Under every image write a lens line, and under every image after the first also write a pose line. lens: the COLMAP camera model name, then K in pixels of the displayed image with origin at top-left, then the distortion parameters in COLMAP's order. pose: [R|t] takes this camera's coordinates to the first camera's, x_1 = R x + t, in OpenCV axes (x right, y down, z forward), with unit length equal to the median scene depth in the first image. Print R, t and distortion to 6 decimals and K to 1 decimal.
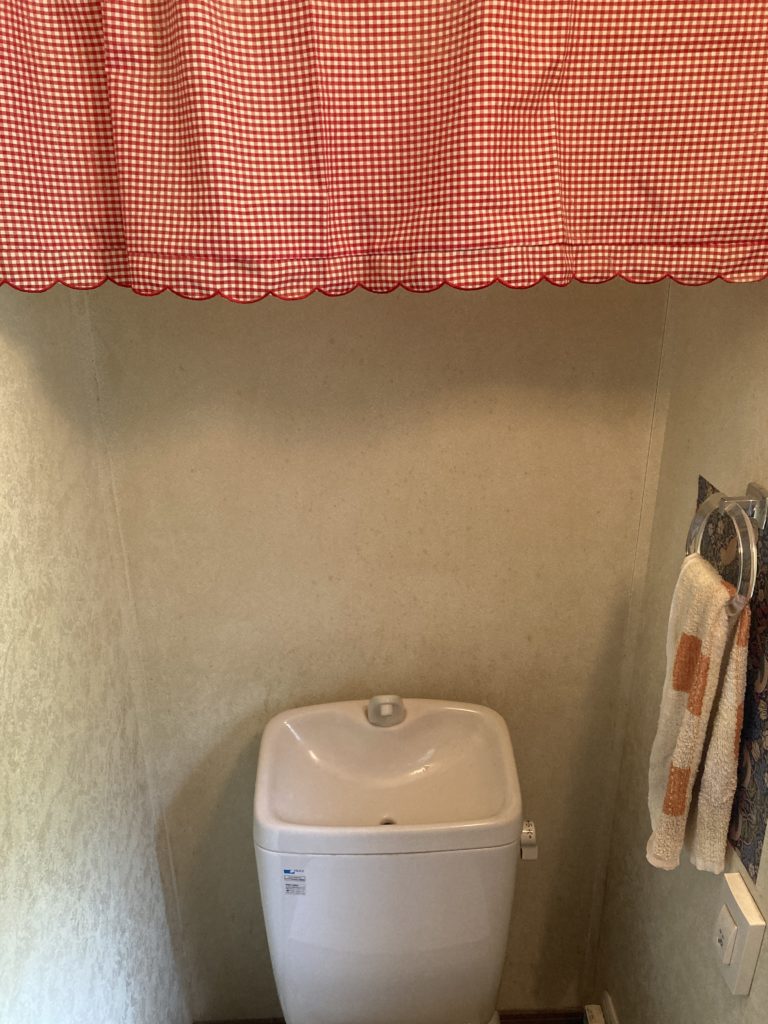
lens RADIAL K [[838.9, 0, 387.8], [0, 838.9, 509.9], [0, 0, 1]] dist [0.033474, -0.031616]
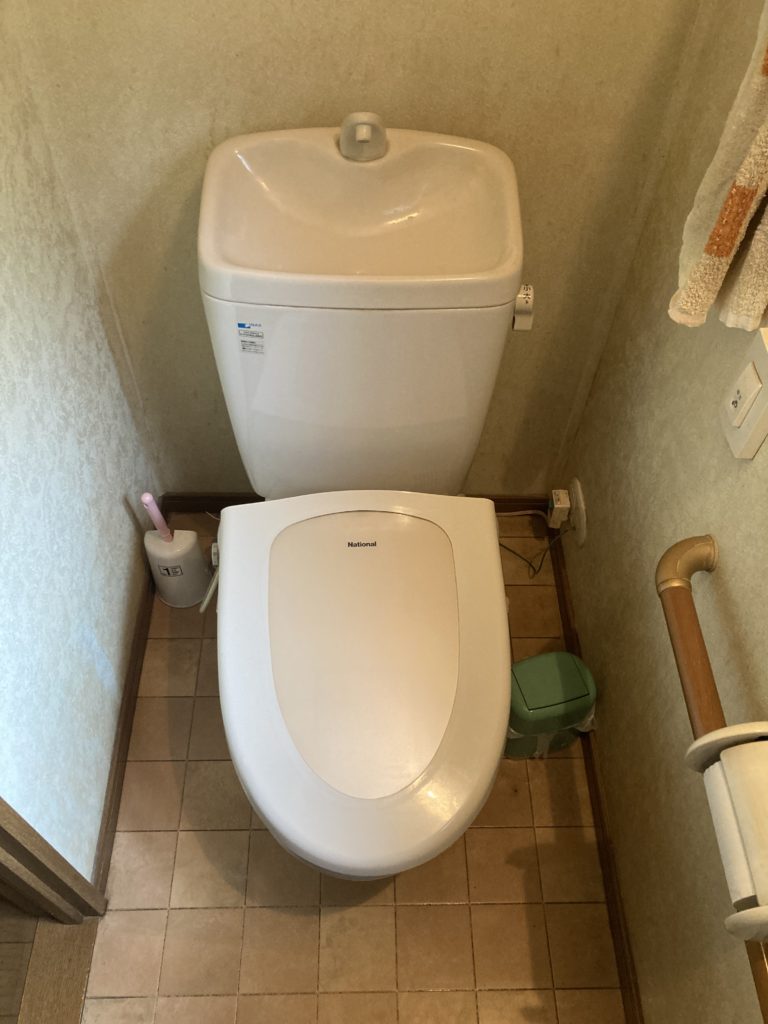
lens RADIAL K [[839.7, 0, 384.0], [0, 839.7, 512.0], [0, 0, 1]] dist [0.044521, -0.116491]
pose [[0.999064, 0.035323, 0.024954, 0.009701], [-0.043060, 0.866185, 0.497865, 0.145181], [-0.004028, -0.498473, 0.866896, 0.146273]]
